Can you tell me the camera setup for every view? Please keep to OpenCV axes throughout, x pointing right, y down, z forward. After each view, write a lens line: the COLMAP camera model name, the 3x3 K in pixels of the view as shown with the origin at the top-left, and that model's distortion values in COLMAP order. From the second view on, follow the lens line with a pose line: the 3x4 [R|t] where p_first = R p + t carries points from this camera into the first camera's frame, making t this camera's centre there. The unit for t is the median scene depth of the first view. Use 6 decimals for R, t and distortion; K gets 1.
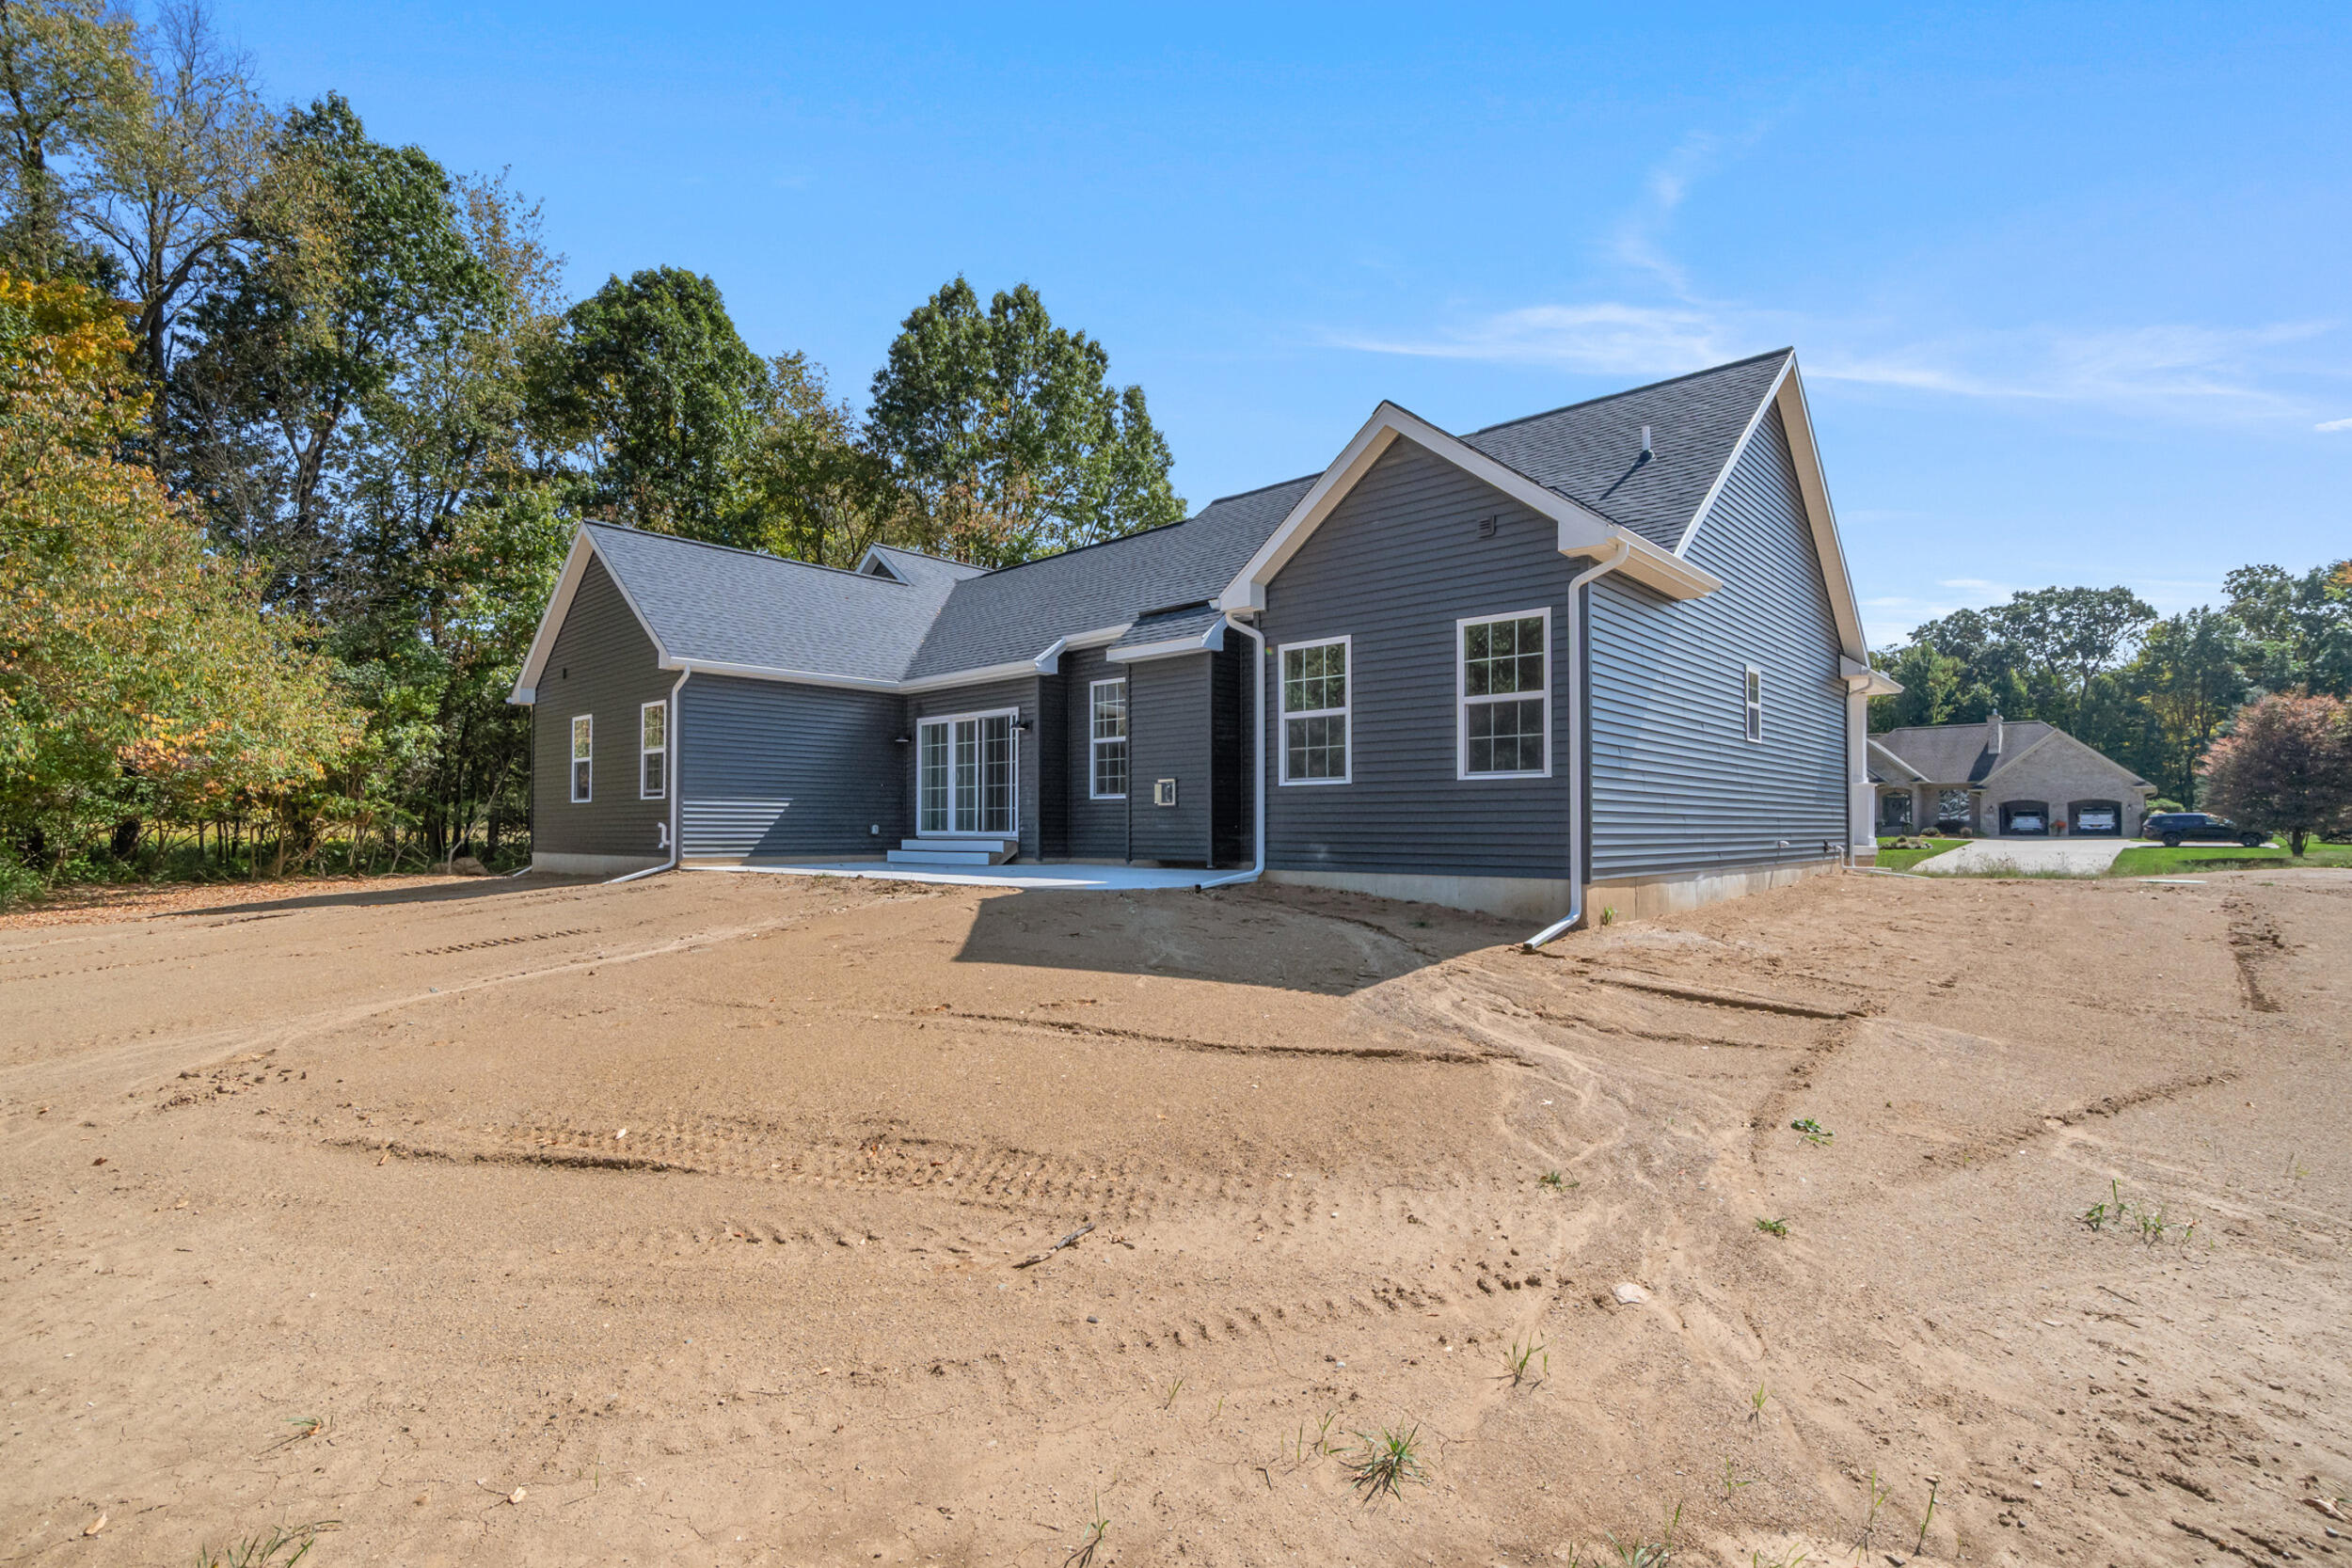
lens RADIAL K [[1076.1, 0, 1176.0], [0, 1076.1, 784.0], [0, 0, 1]] dist [0.001120, 0.000026]
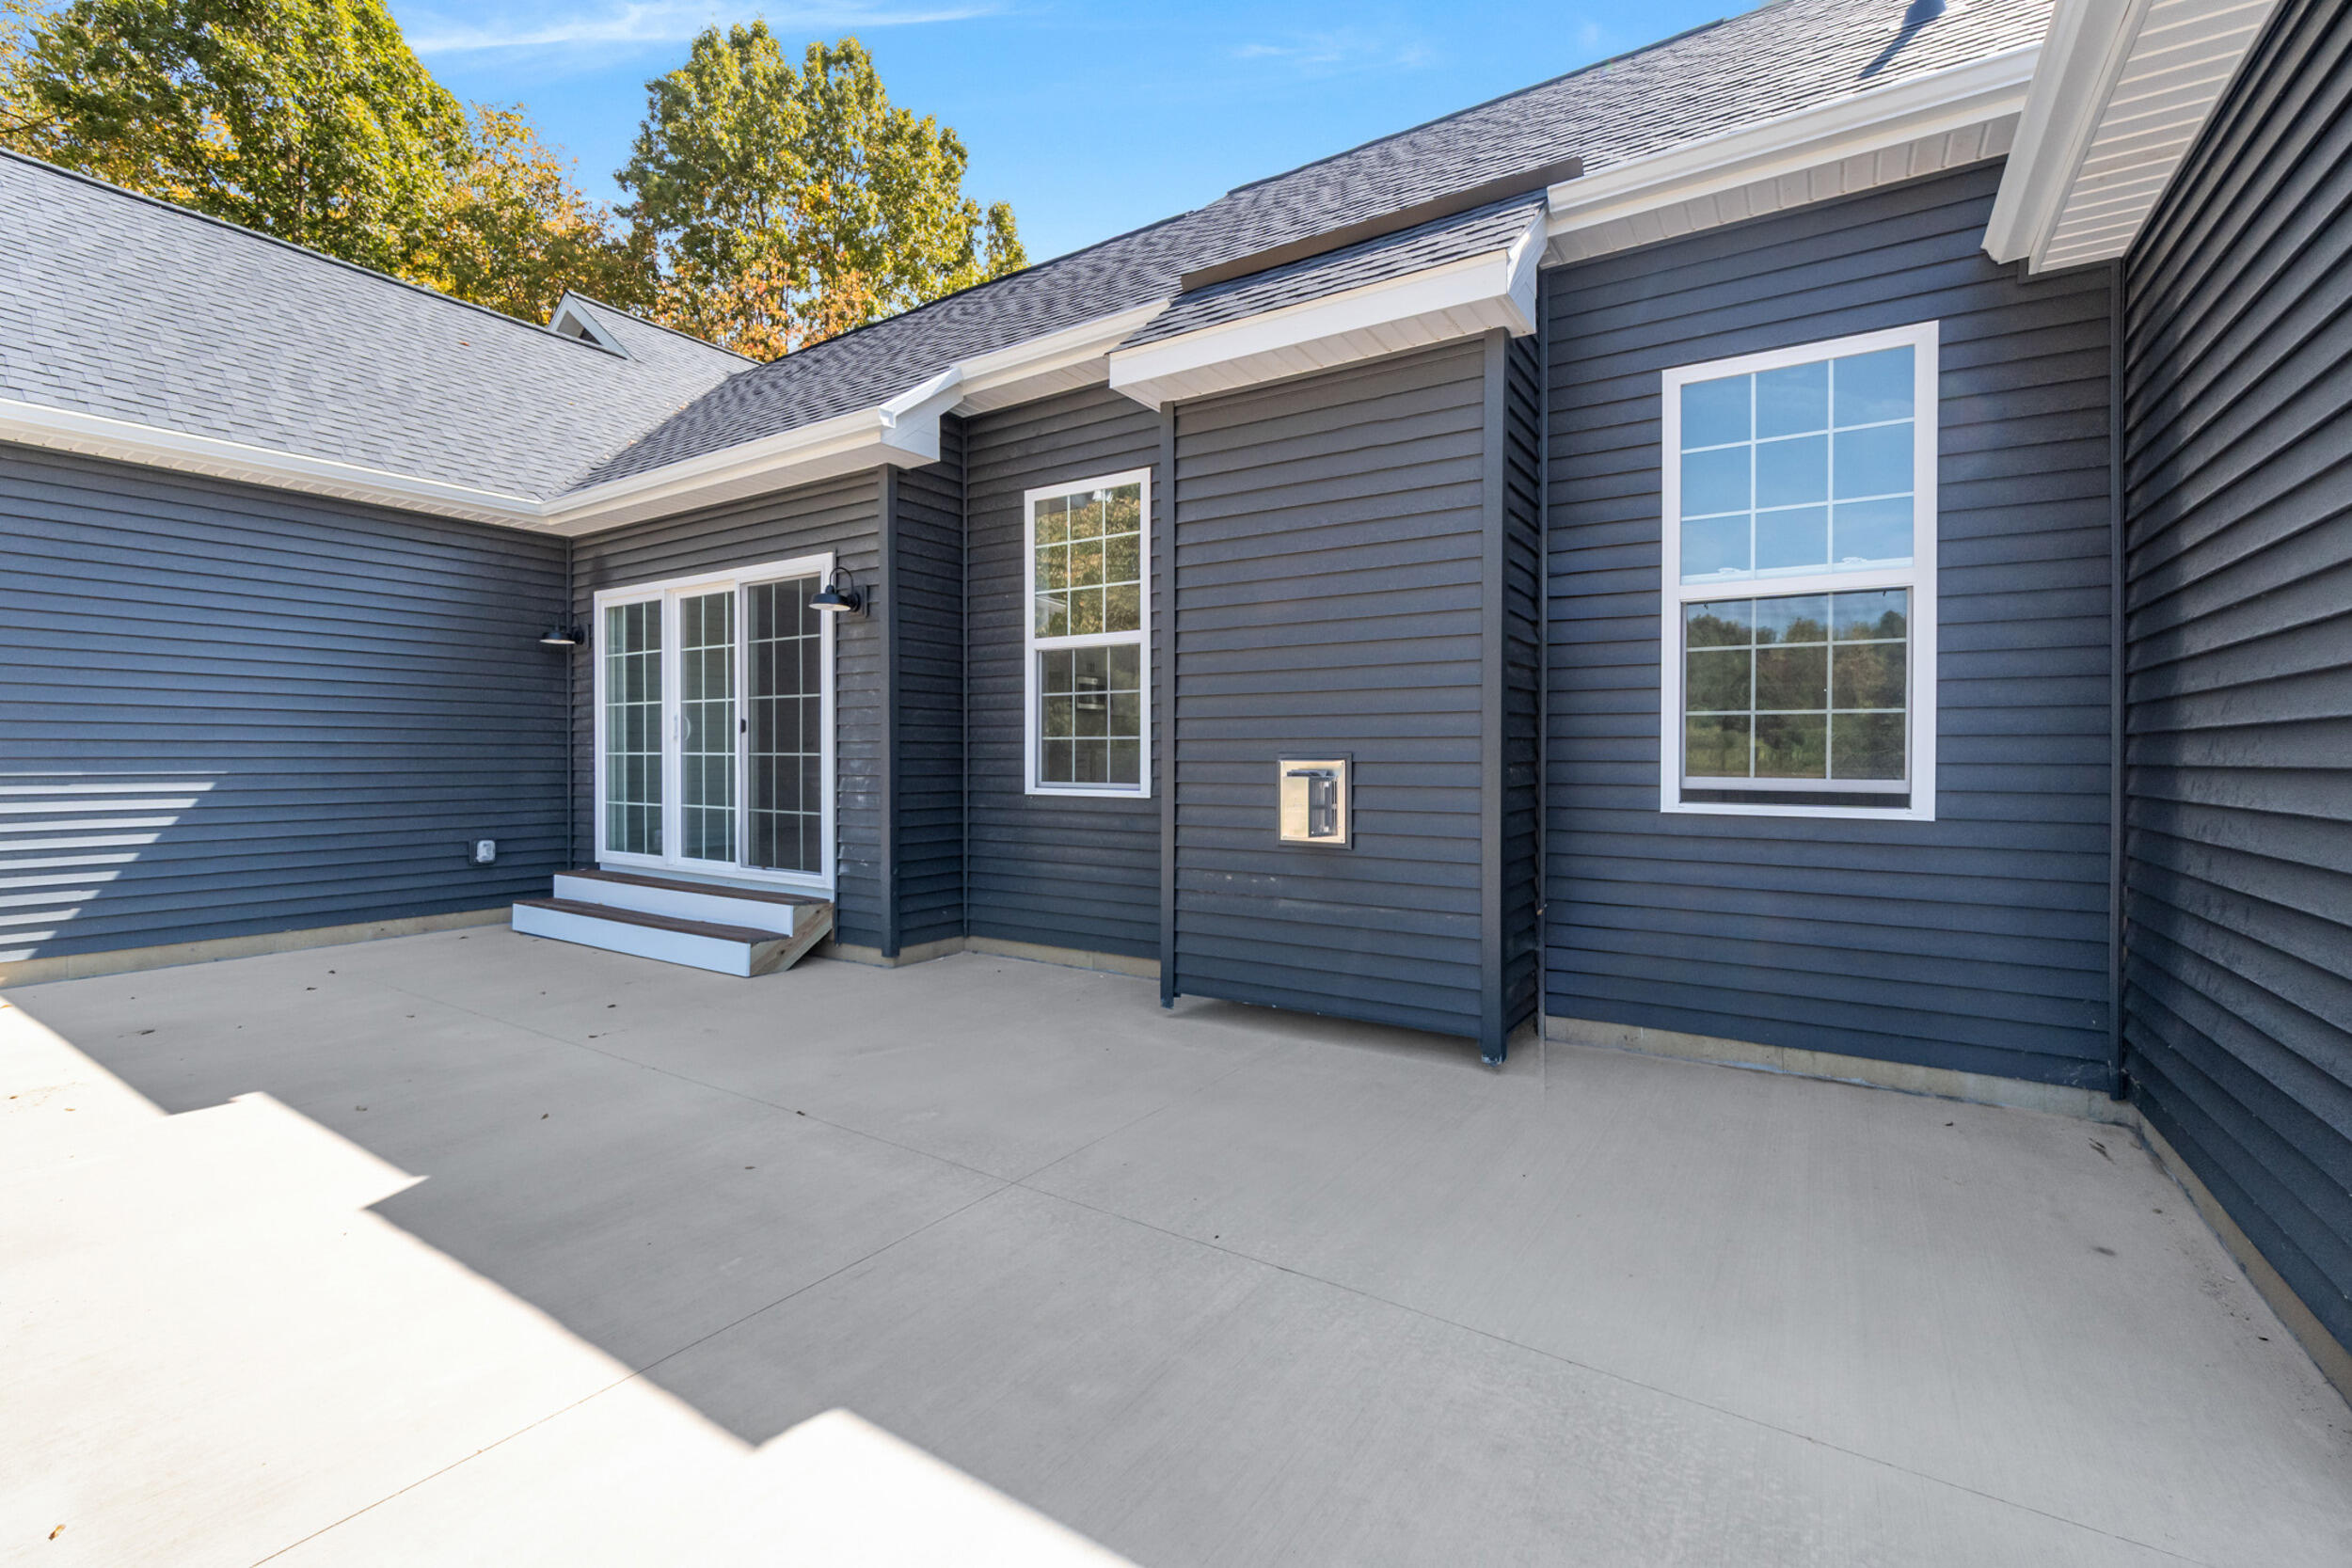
lens RADIAL K [[1005.1, 0, 1173.2], [0, 1005.1, 767.4], [0, 0, 1]] dist [-0.004419, -0.000147]
pose [[0.986646, 0.000283, 0.162878, -0.077872], [-0.009022, 0.998558, 0.052920, -0.013878], [-0.162628, -0.053683, 0.985226, 0.571879]]
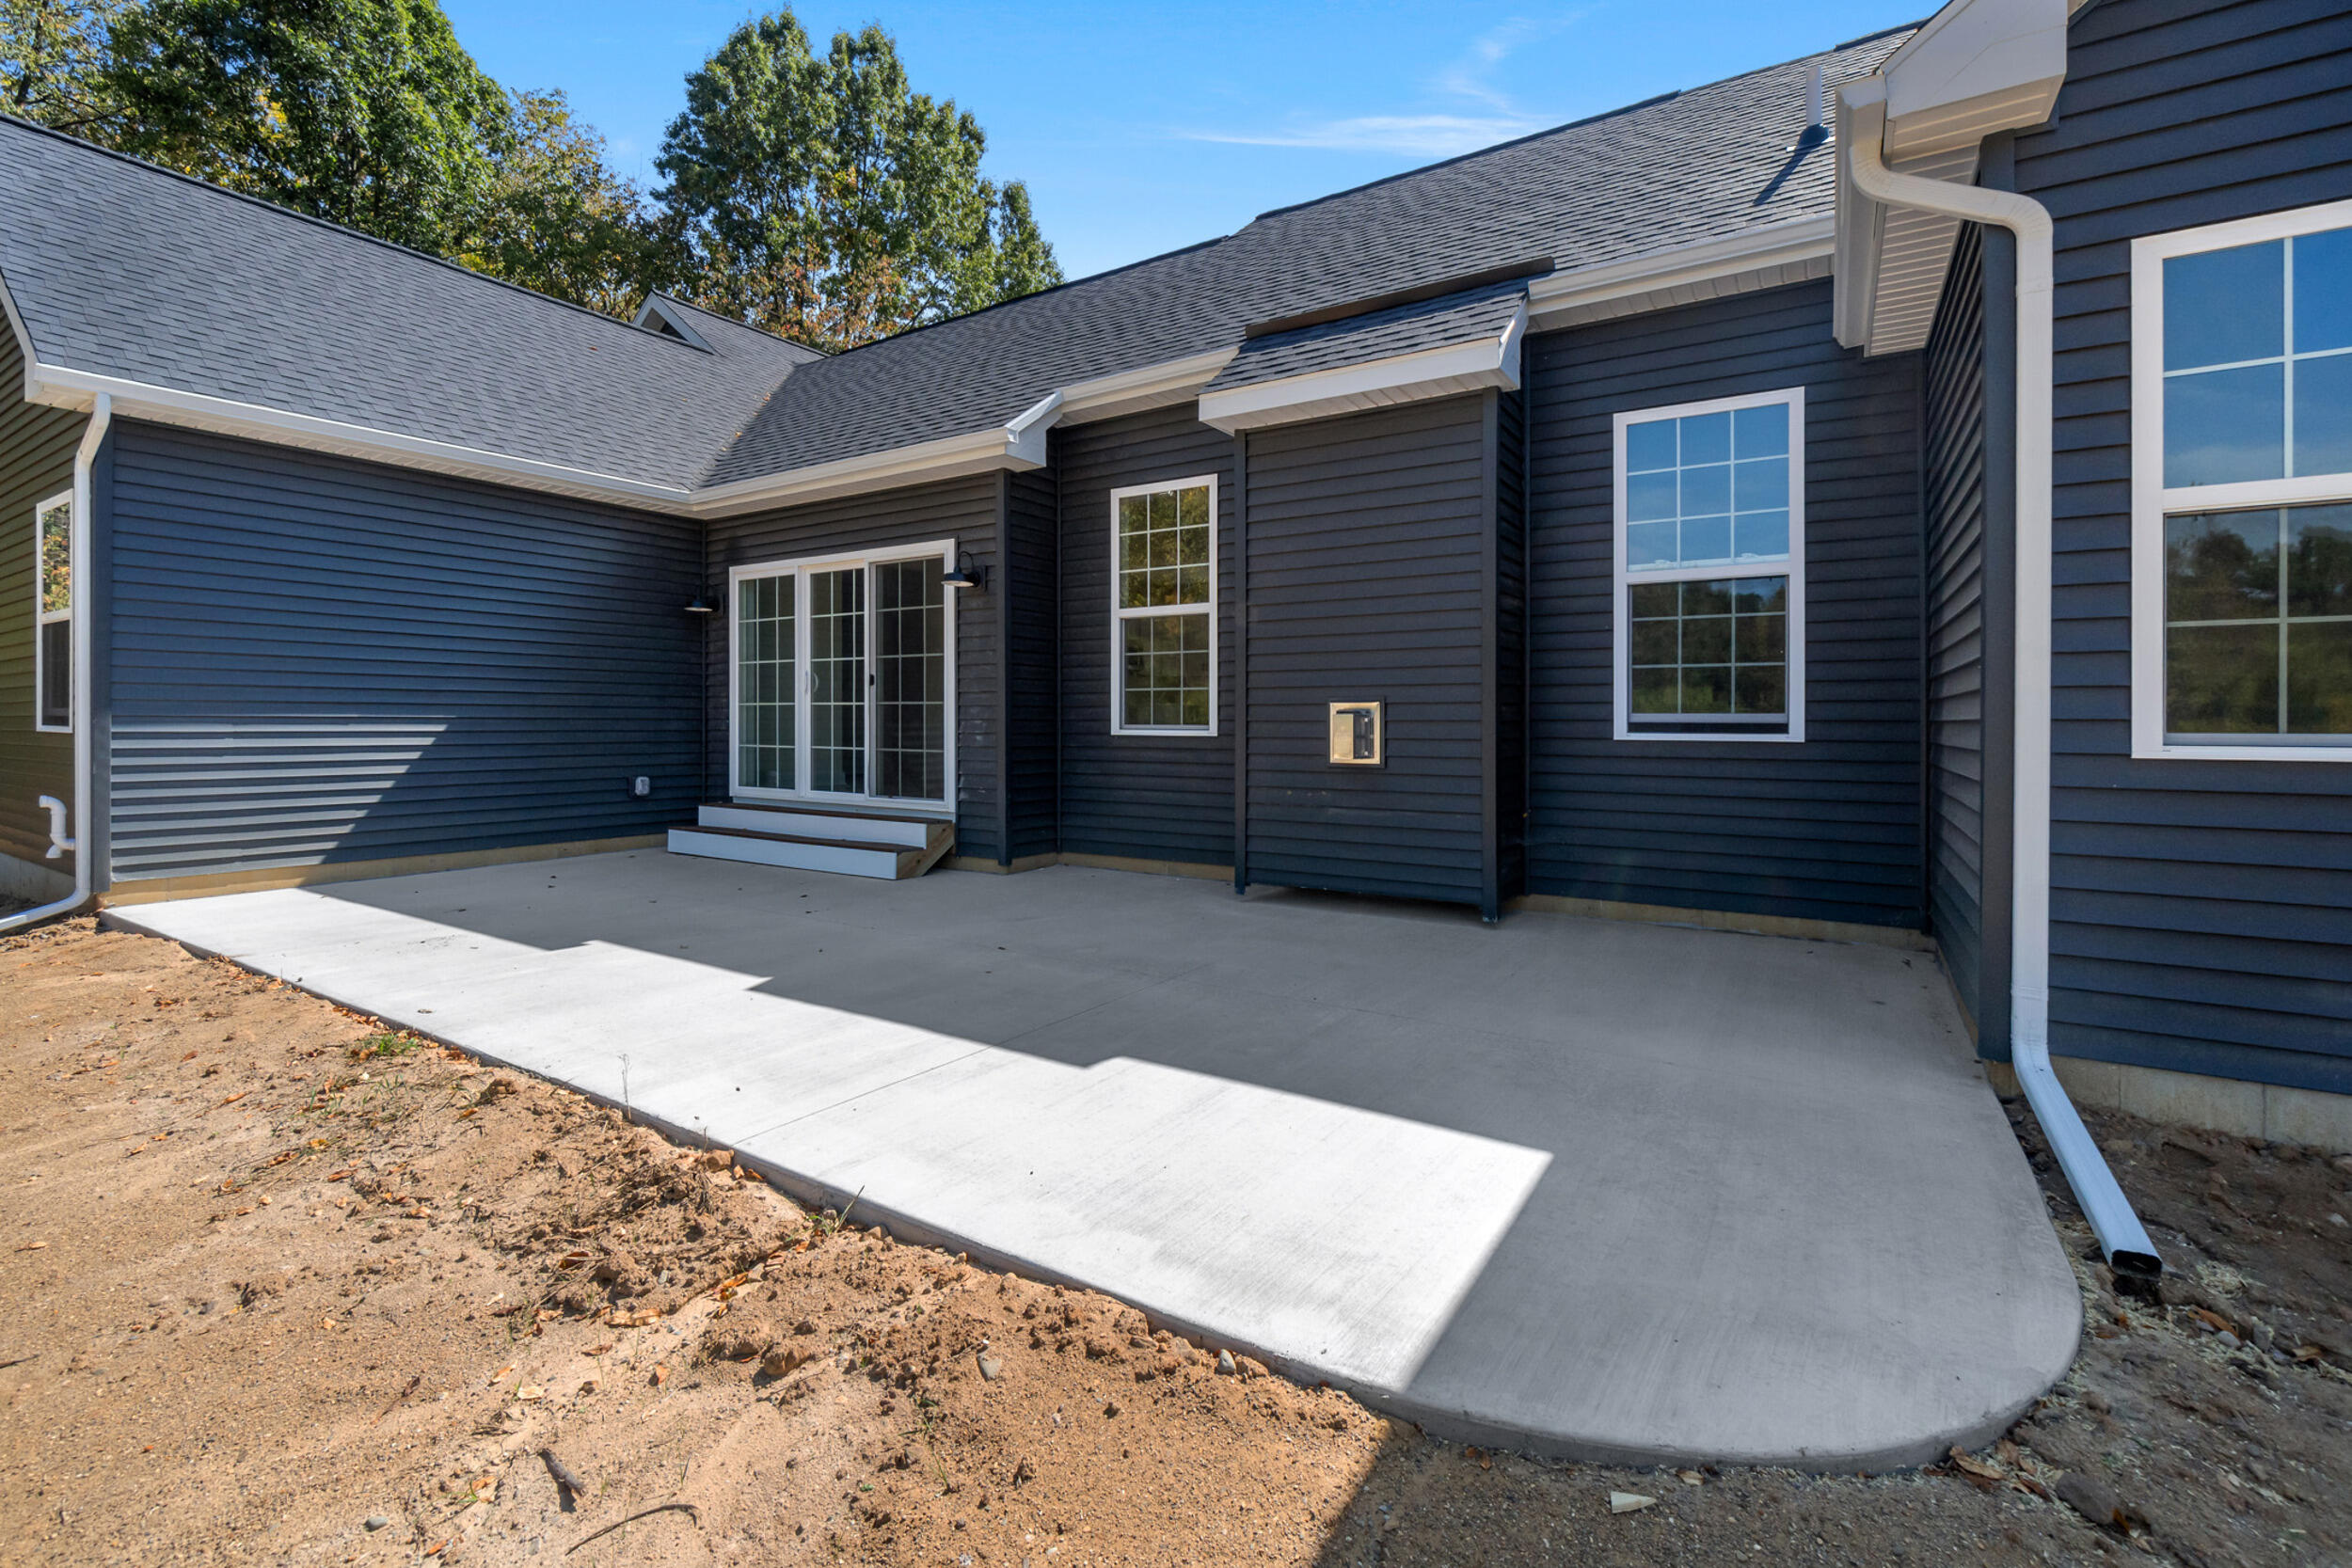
lens RADIAL K [[1021.4, 0, 1175.7], [0, 1021.4, 714.7], [0, 0, 1]] dist [-0.000316, -0.000311]
pose [[0.984738, 0.003524, 0.174007, -0.118412], [-0.009904, 0.999309, 0.035813, -0.010306], [-0.173761, -0.036990, 0.984093, 0.493312]]
